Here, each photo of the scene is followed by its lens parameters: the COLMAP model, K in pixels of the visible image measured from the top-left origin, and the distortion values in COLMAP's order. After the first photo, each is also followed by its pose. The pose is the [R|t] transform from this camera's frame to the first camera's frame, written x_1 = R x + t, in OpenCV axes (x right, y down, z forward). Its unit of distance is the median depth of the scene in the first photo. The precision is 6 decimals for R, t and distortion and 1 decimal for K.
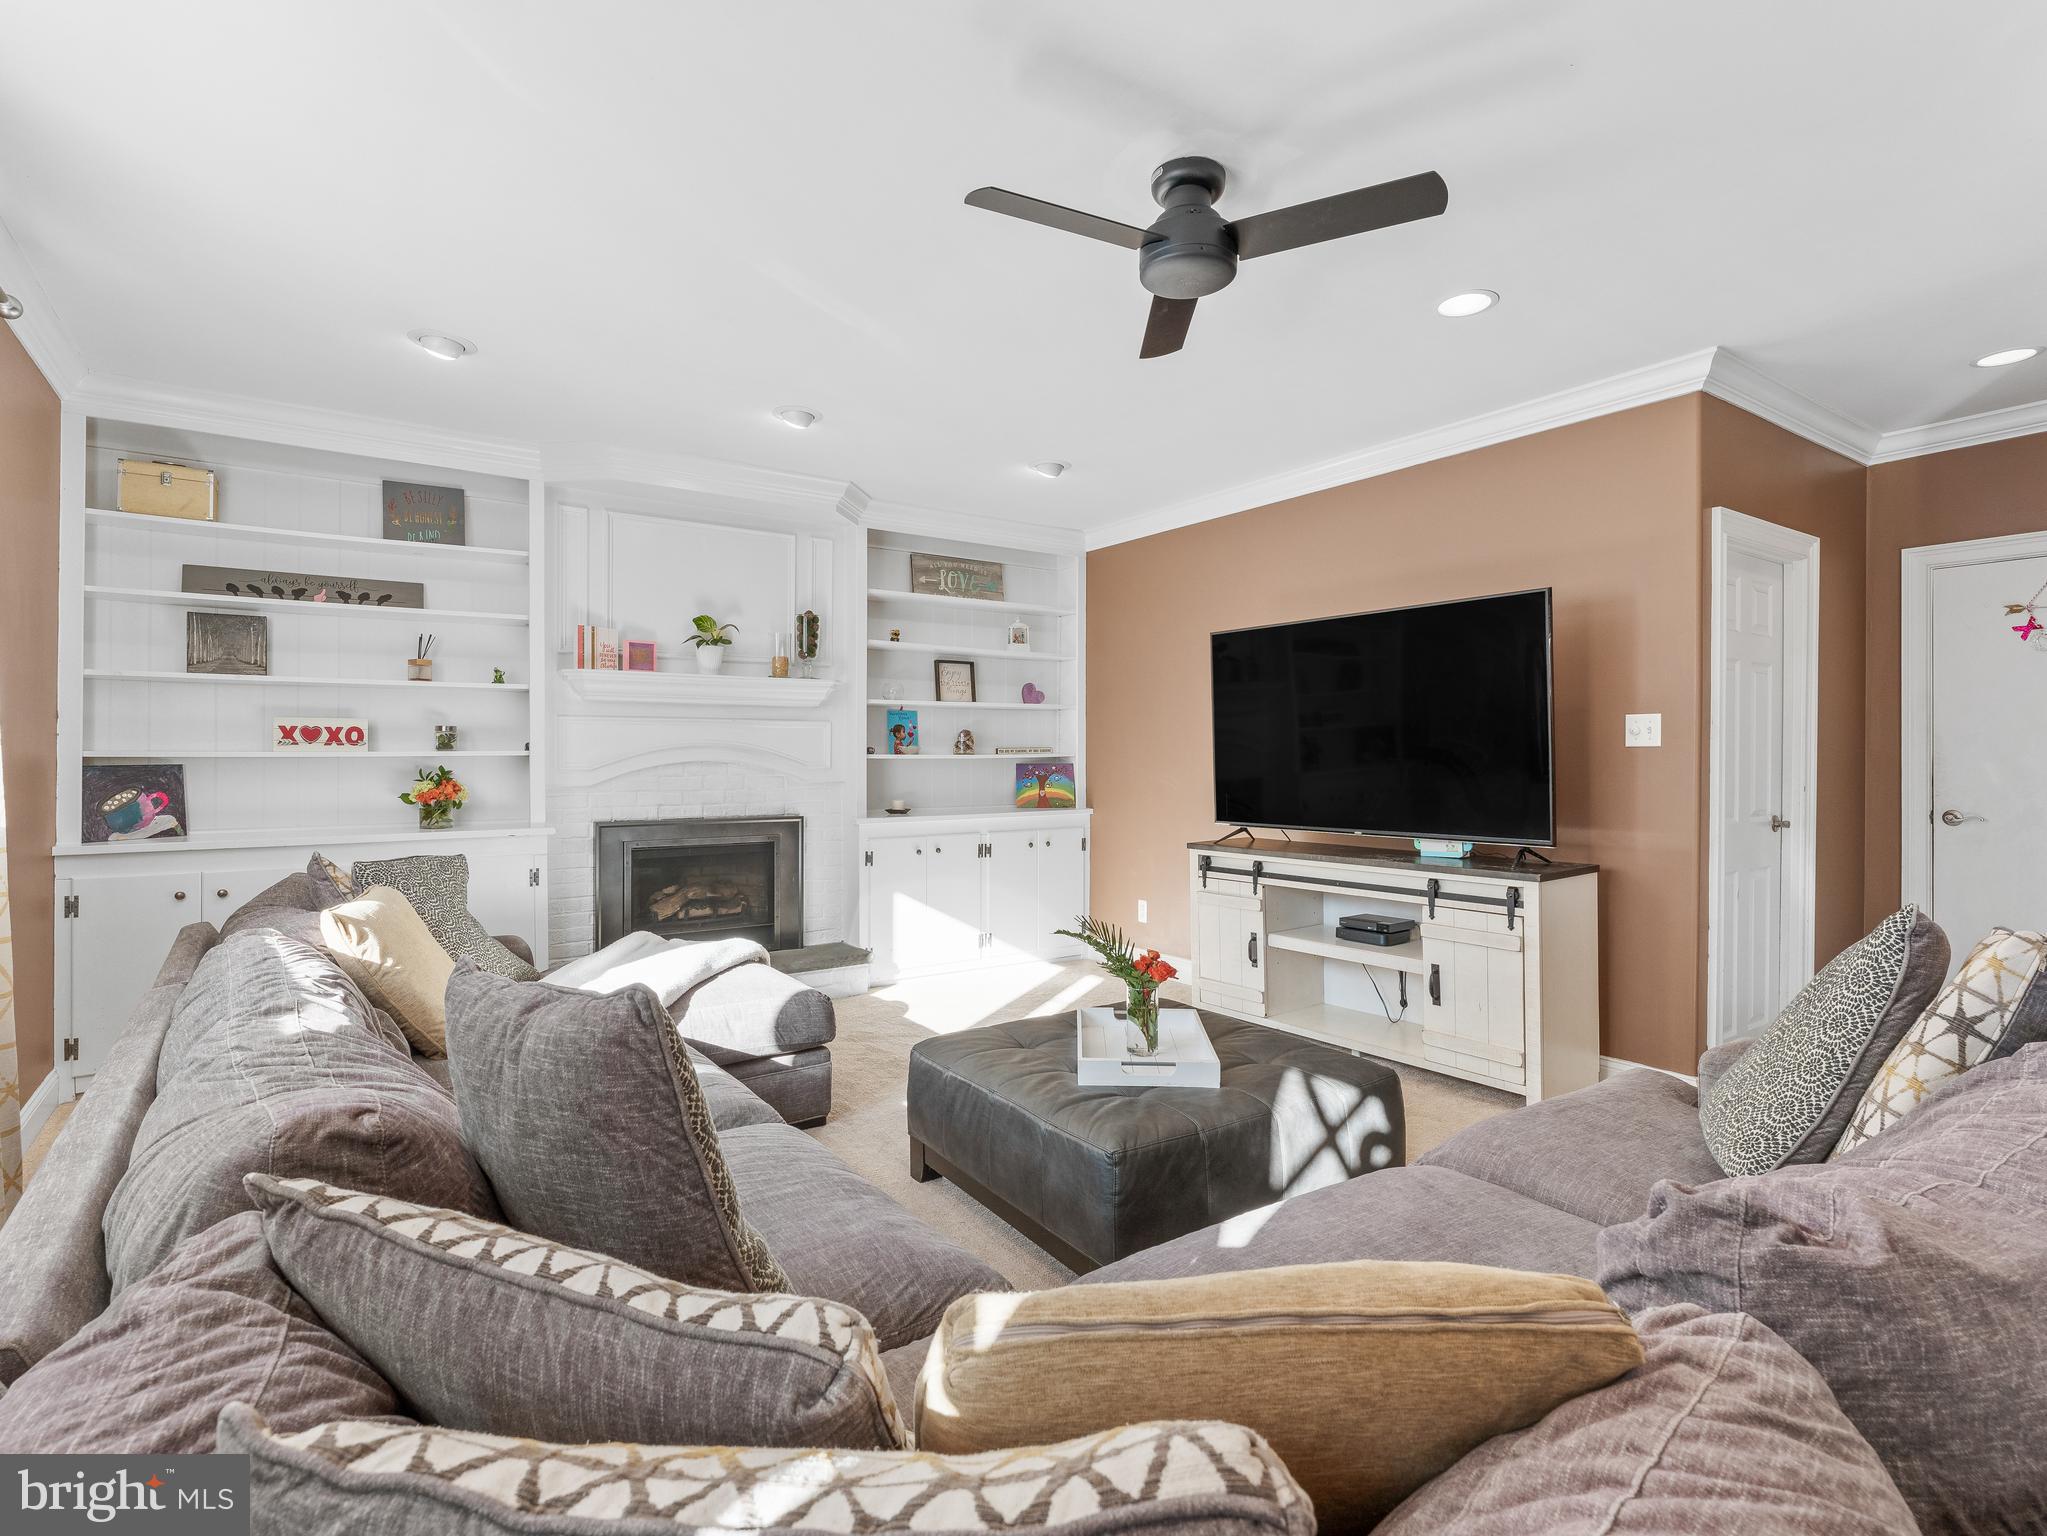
lens RADIAL K [[1017.1, 0, 1016.5], [0, 1017.1, 755.8], [0, 0, 1]] dist [-0.000582, 0.000717]
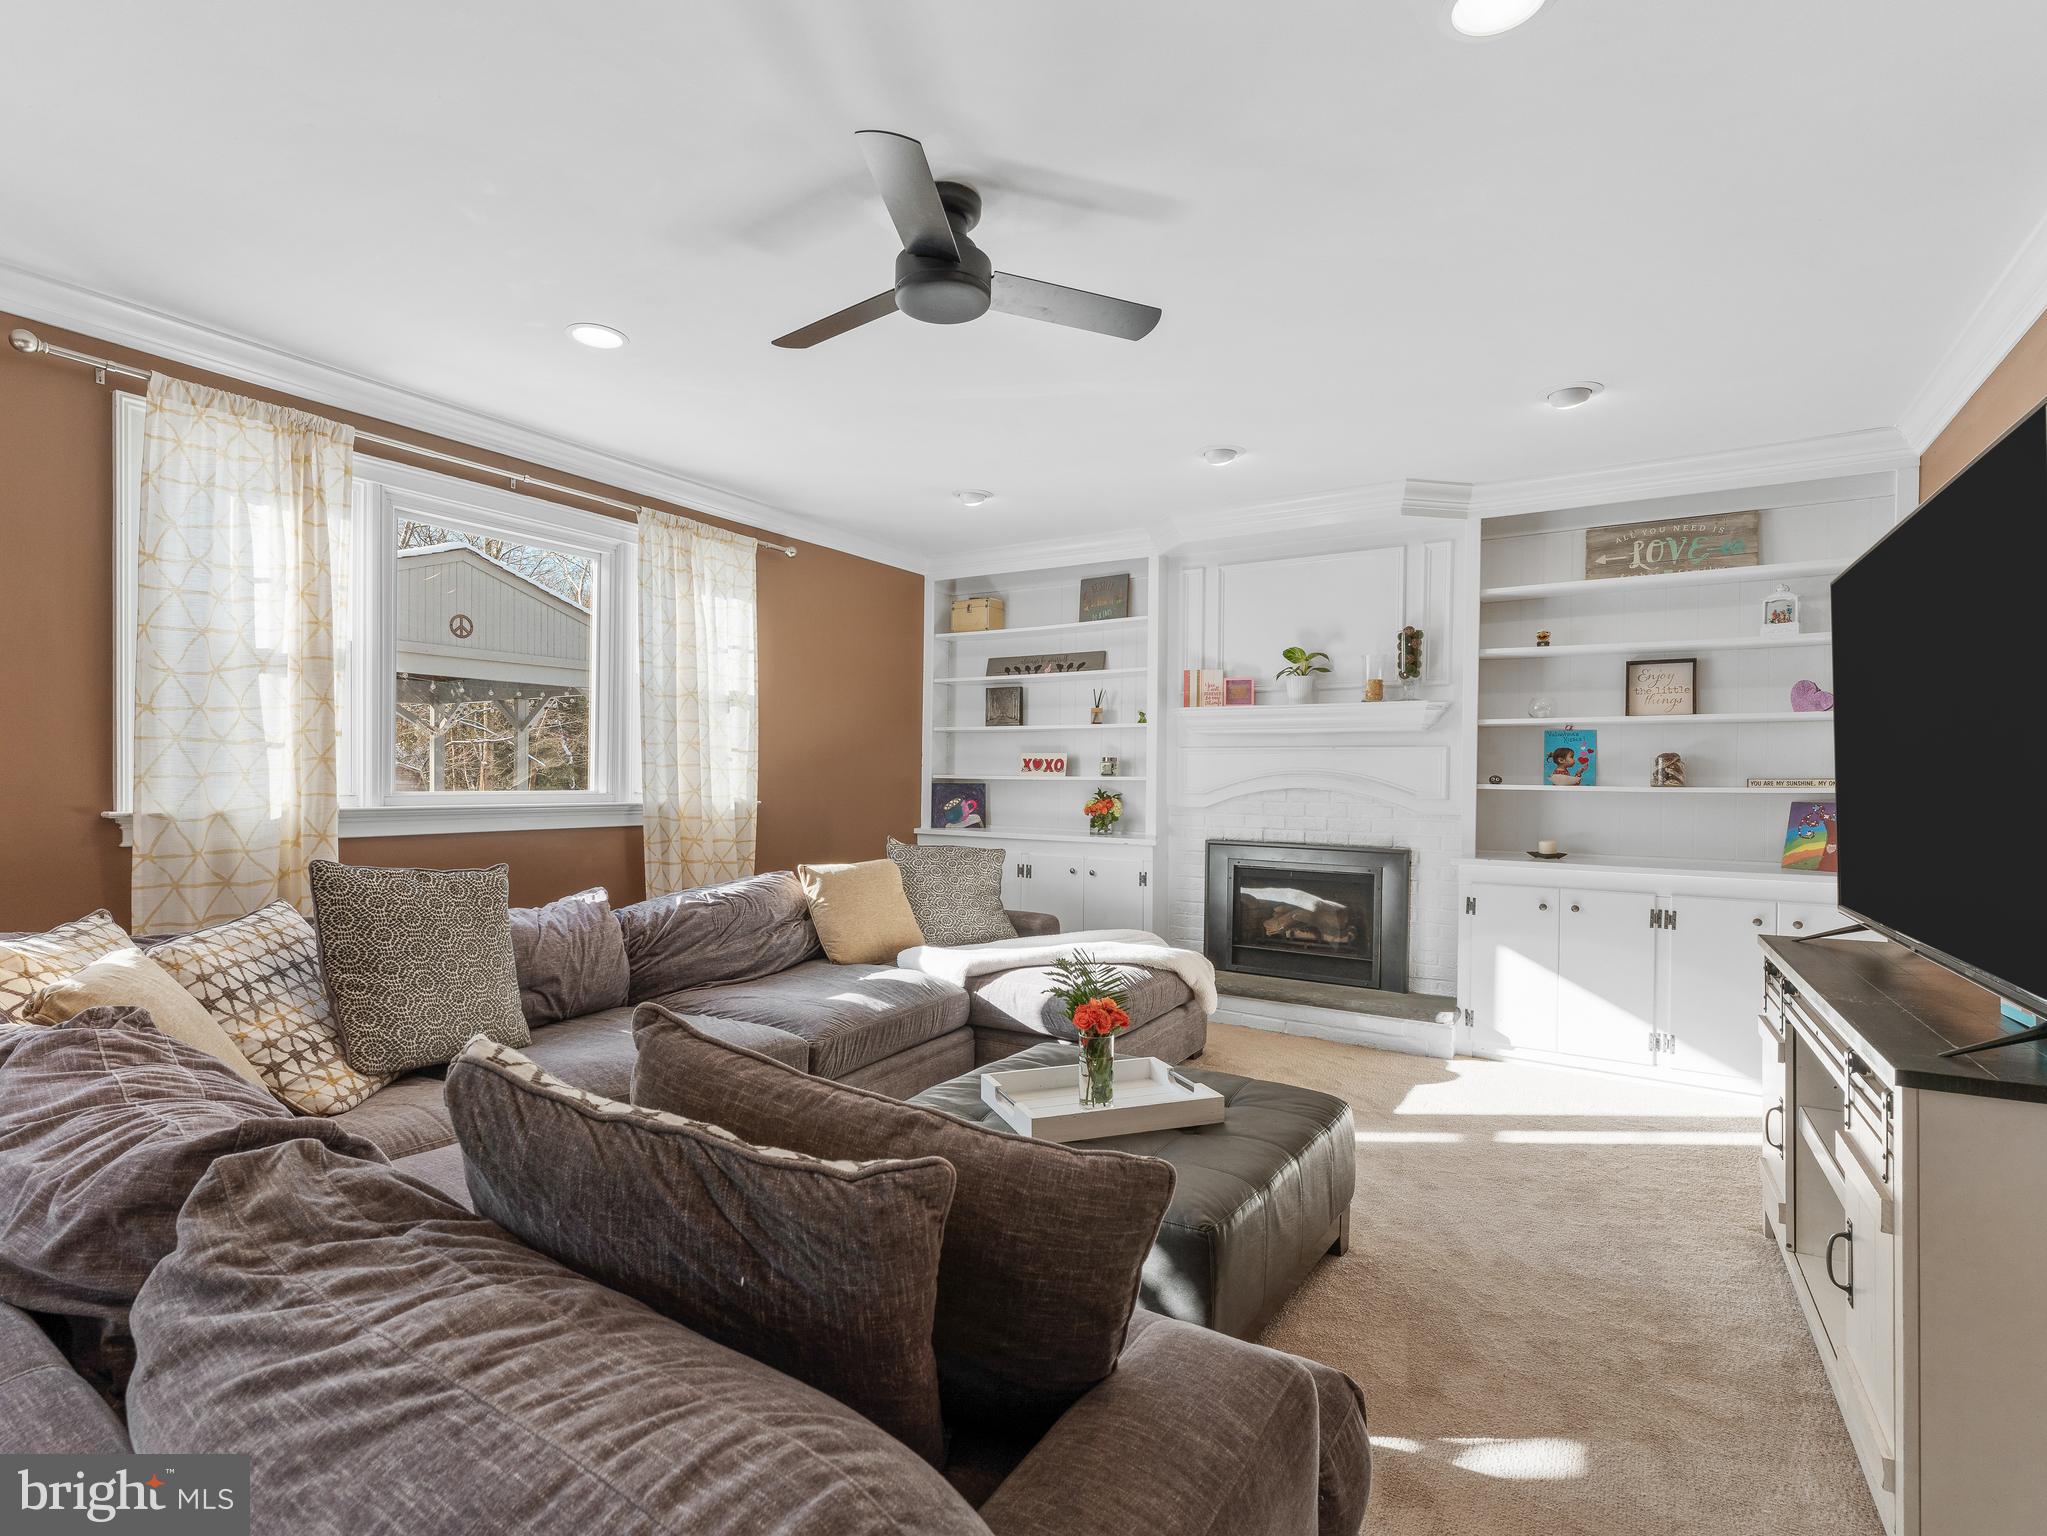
lens RADIAL K [[1005.9, 0, 983.4], [0, 1005.9, 793.4], [0, 0, 1]] dist [-0.001087, -0.000011]
pose [[0.368964, 0.020885, -0.929209, 0.534535], [-0.014265, 0.999757, 0.016806, -0.002026], [0.929334, 0.007055, 0.369172, 0.332538]]
